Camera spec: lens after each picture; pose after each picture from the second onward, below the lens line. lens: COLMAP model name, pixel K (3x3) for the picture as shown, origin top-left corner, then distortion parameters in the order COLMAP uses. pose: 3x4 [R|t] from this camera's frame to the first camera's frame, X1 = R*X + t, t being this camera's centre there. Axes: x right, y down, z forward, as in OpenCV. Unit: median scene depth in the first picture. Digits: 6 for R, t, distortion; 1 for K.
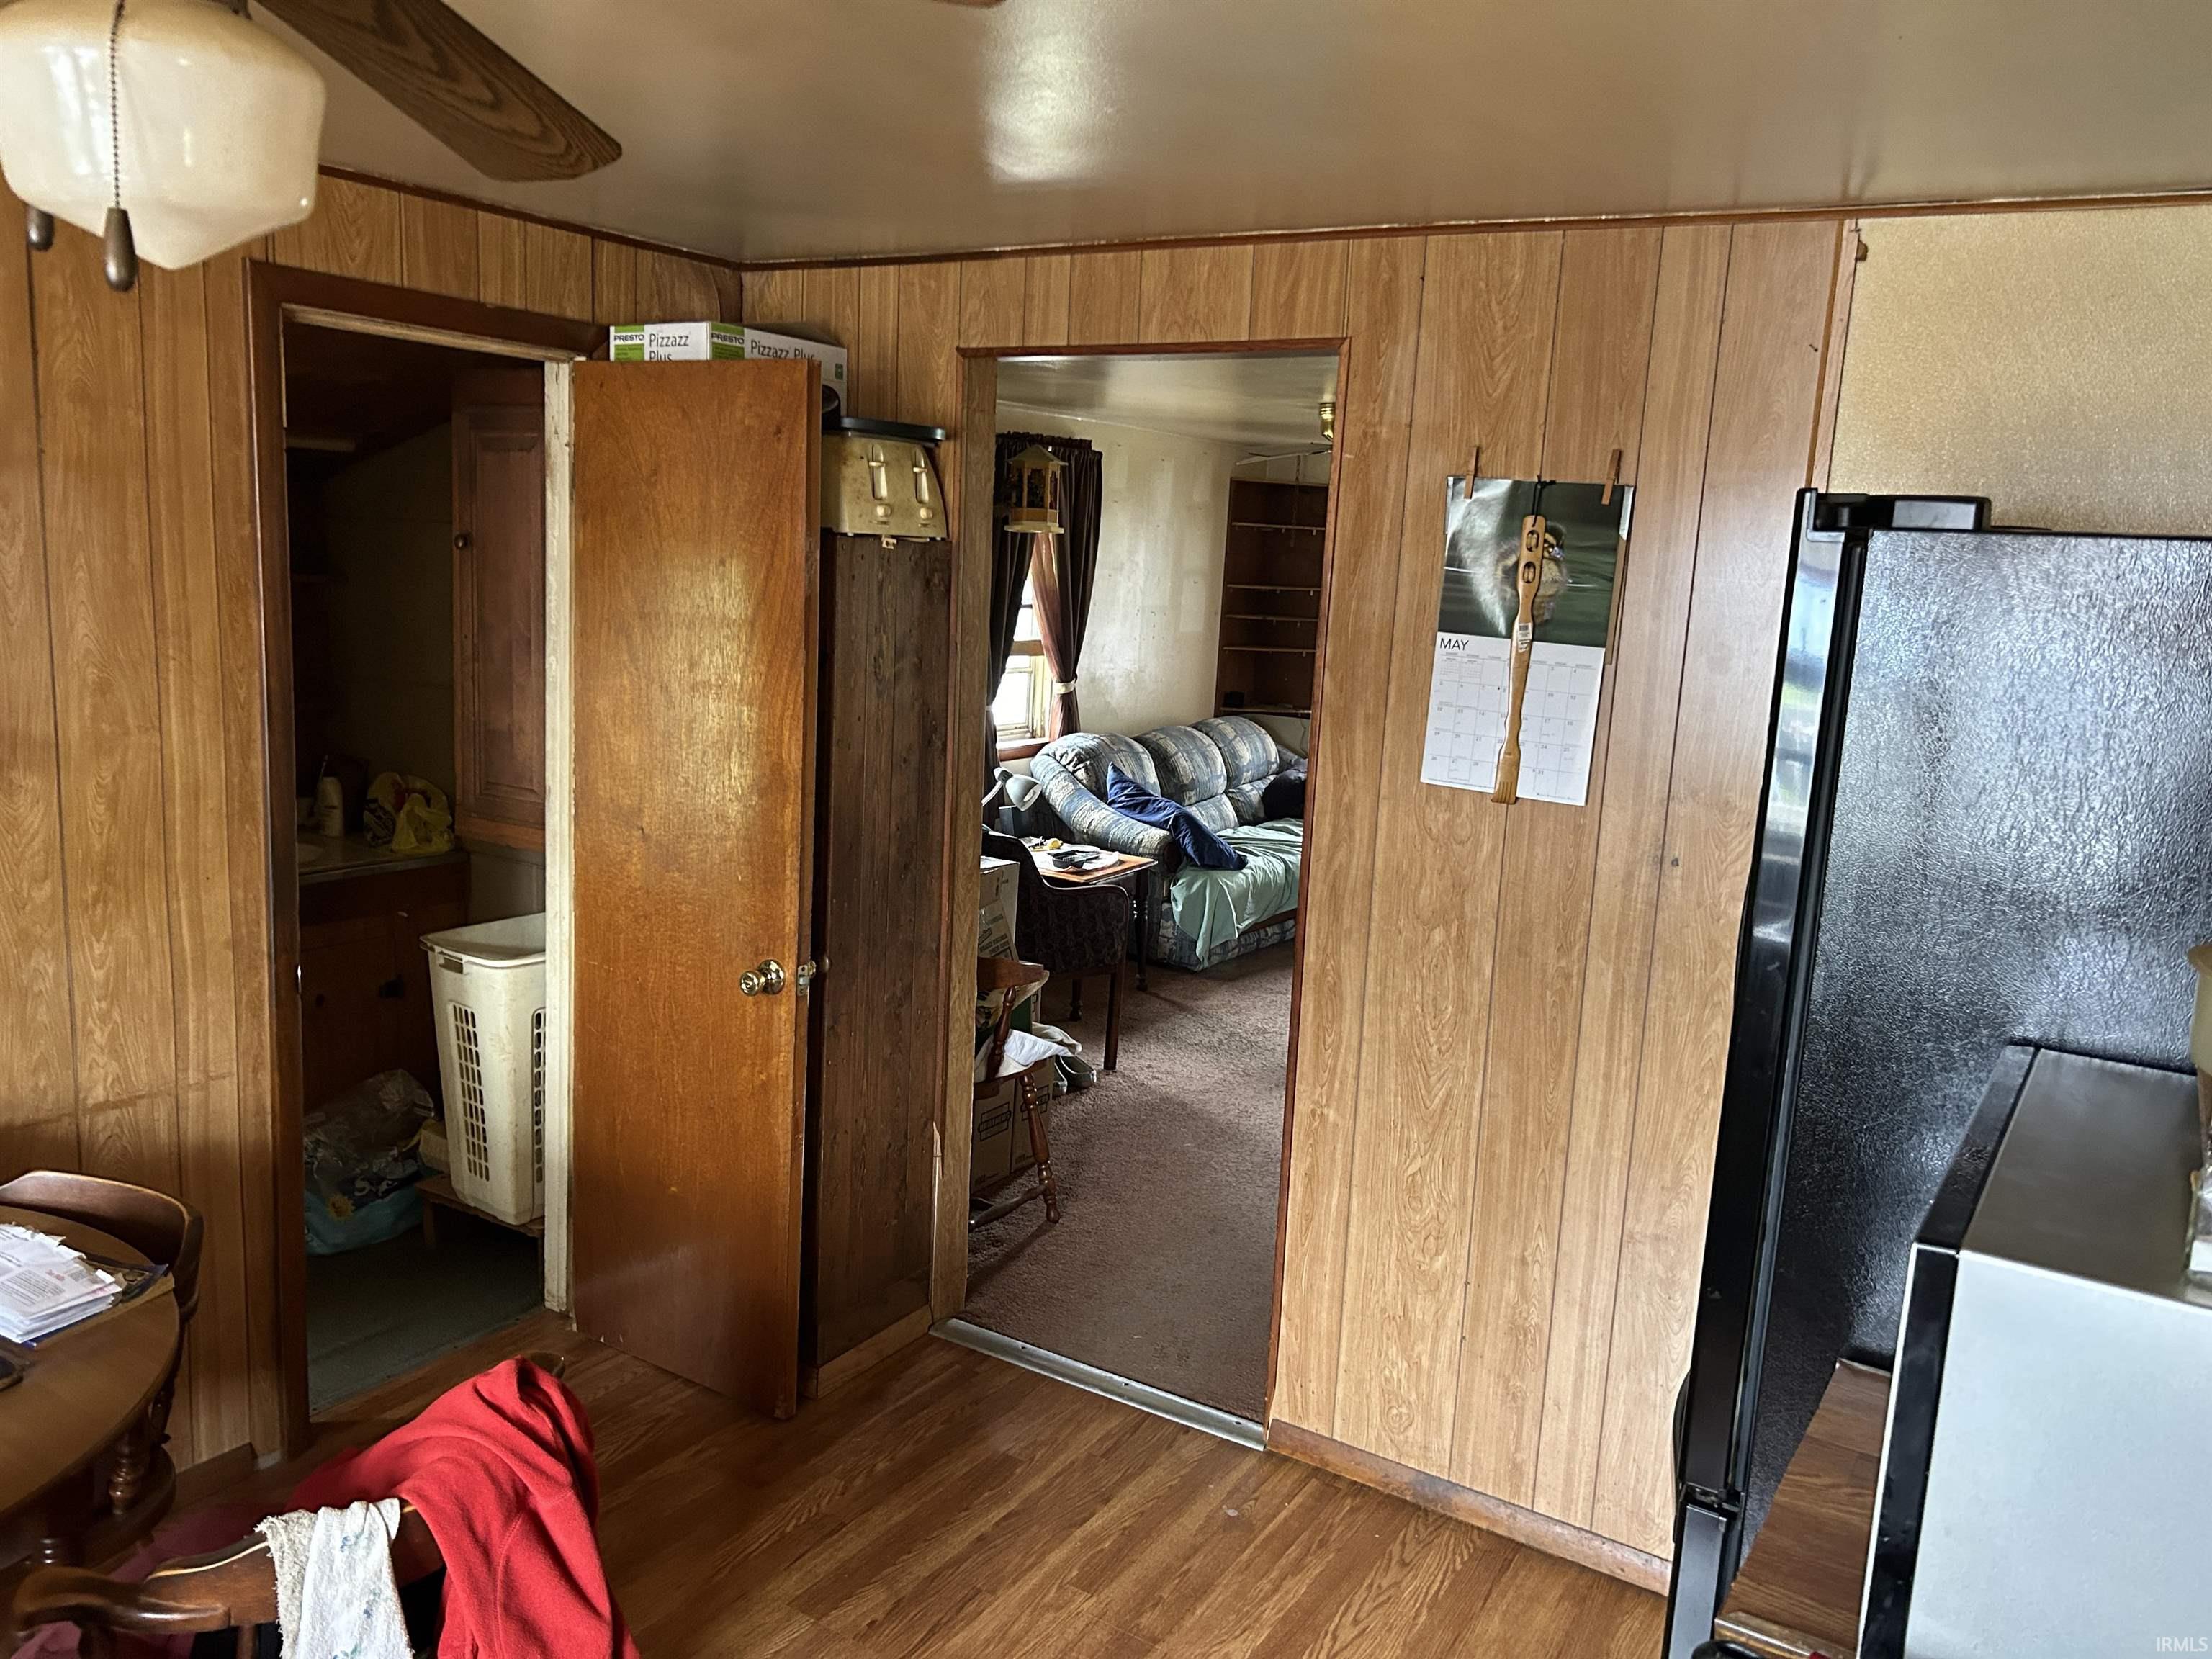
lens RADIAL K [[1665.5, 0, 1105.0], [0, 1665.5, 826.9], [0, 0, 1]] dist [0.033815, -0.018879]
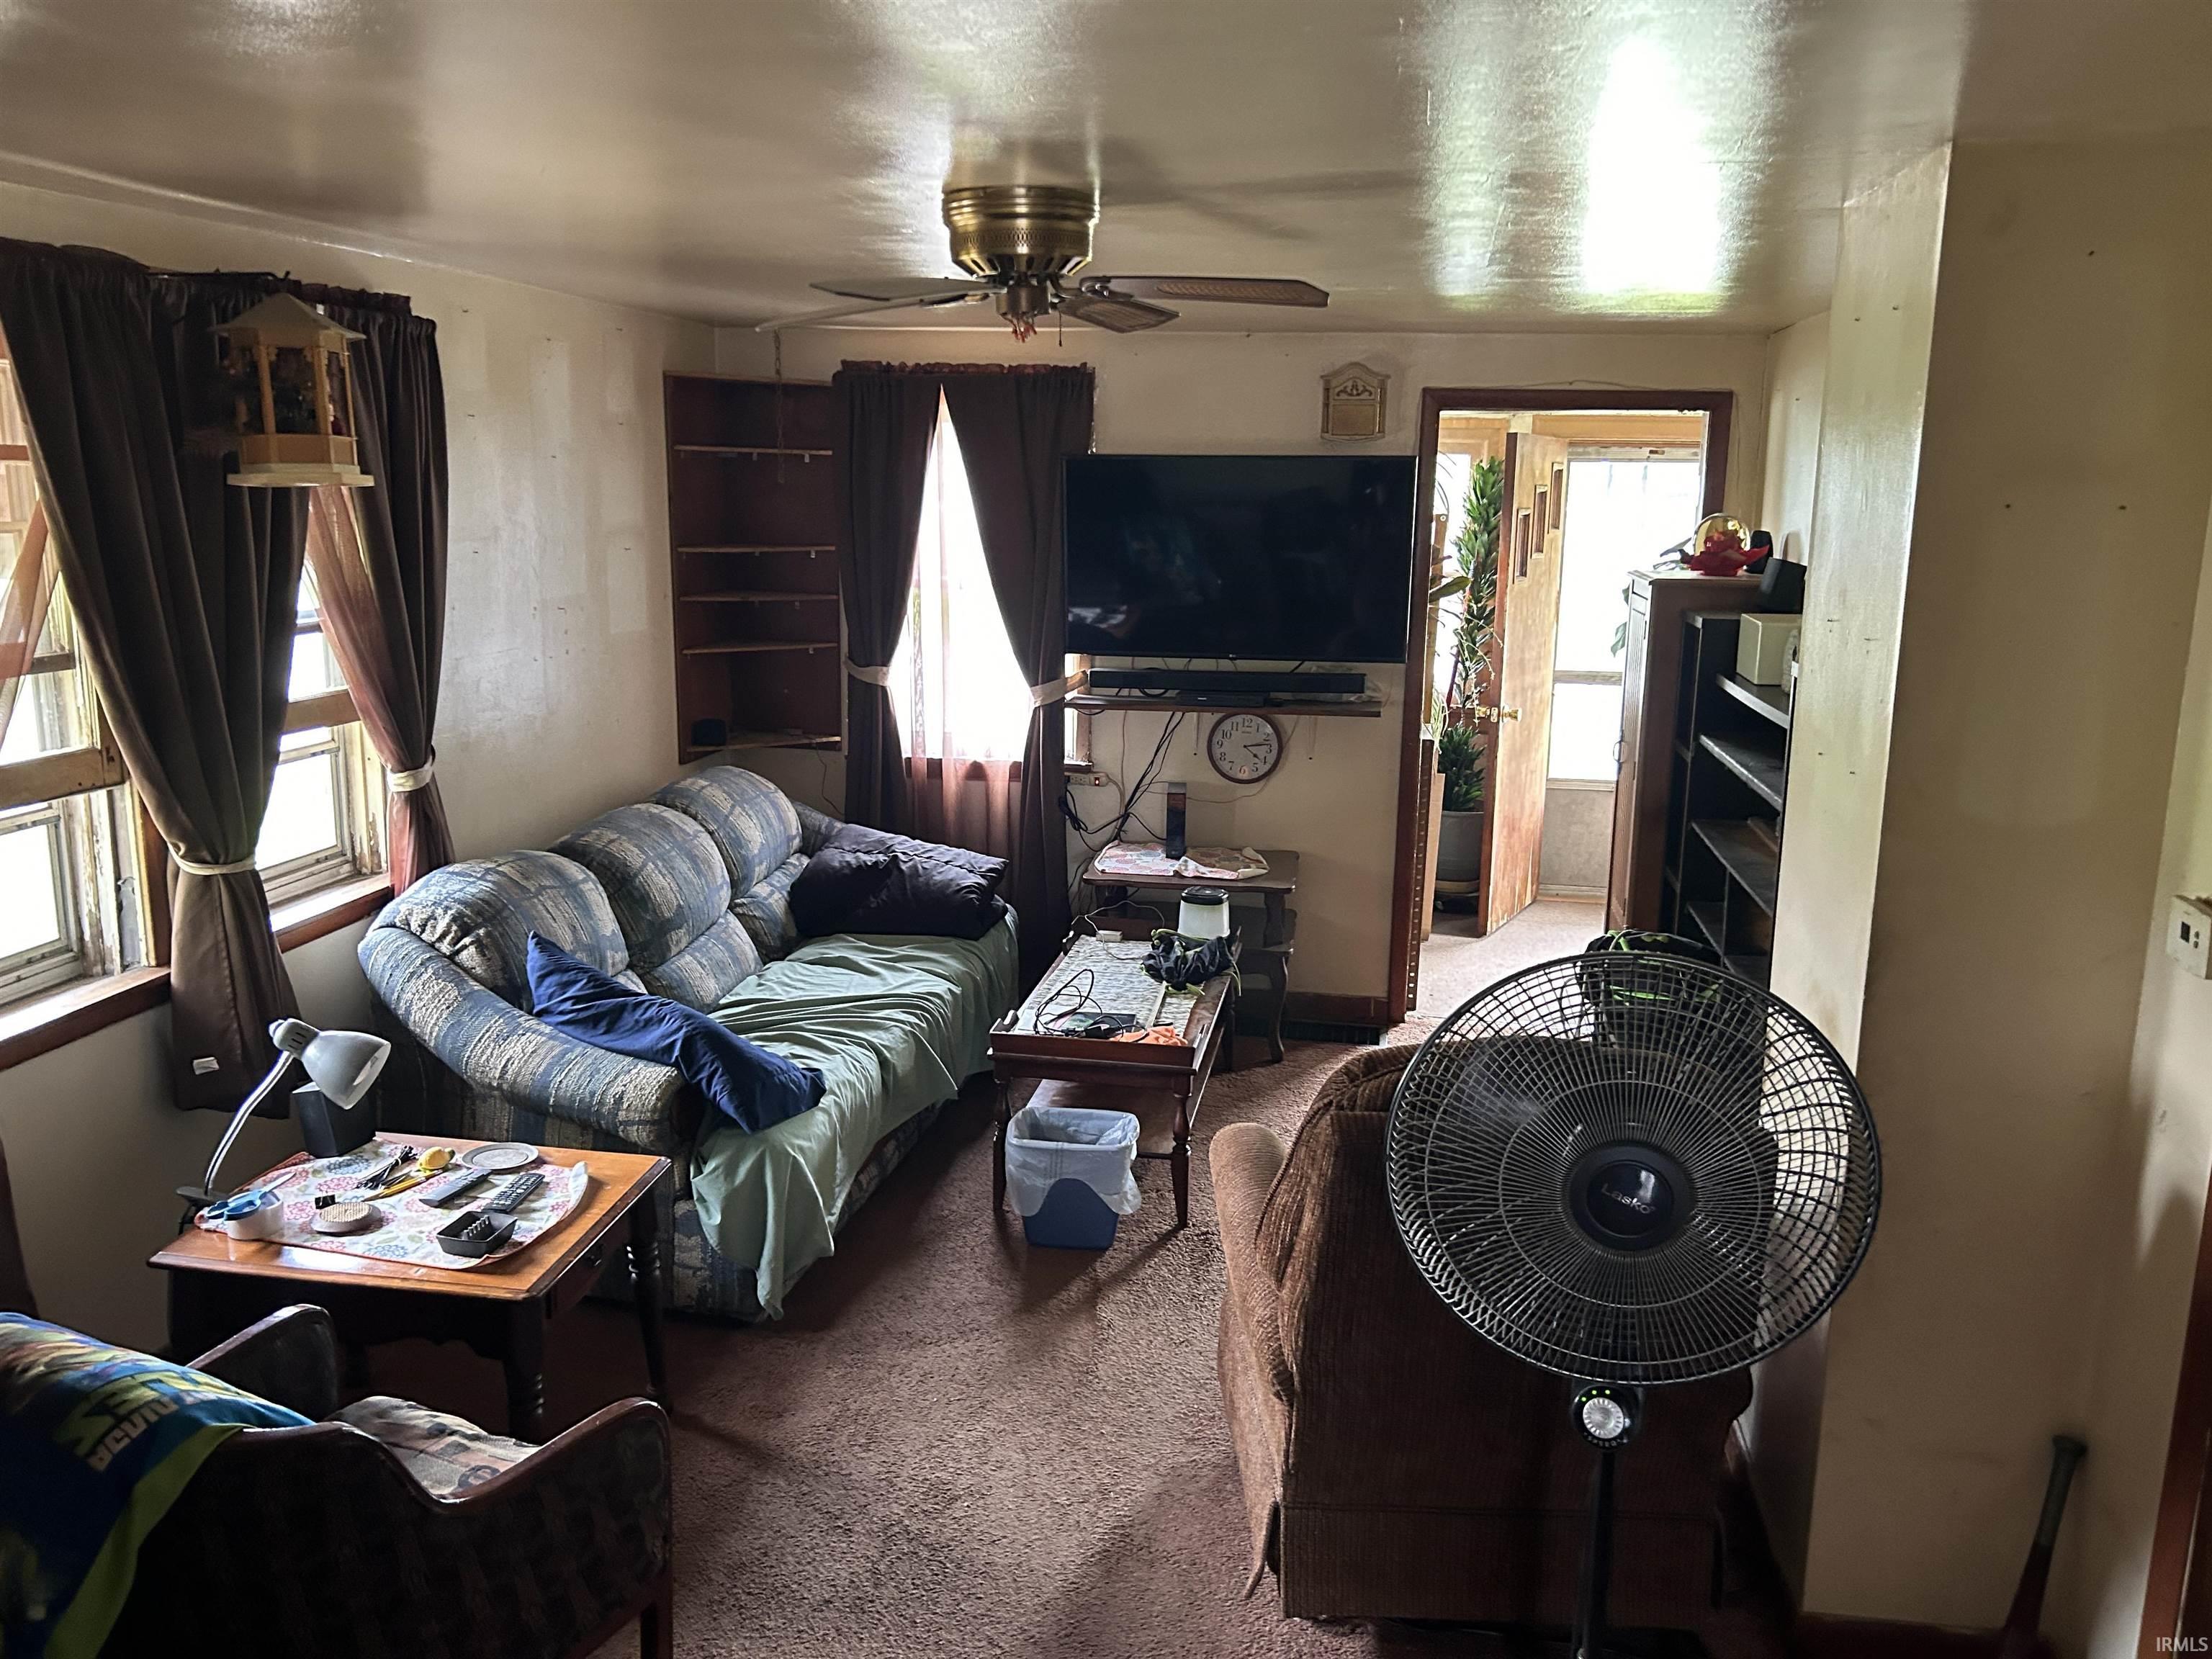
lens RADIAL K [[1665.5, 0, 1146.6], [0, 1665.5, 783.3], [0, 0, 1]] dist [0.033815, -0.018879]
pose [[0.919114, -0.110113, 0.378291, -0.011463], [0.099023, 0.993892, 0.048710, -0.085355], [-0.381344, -0.007310, 0.924404, 0.433856]]
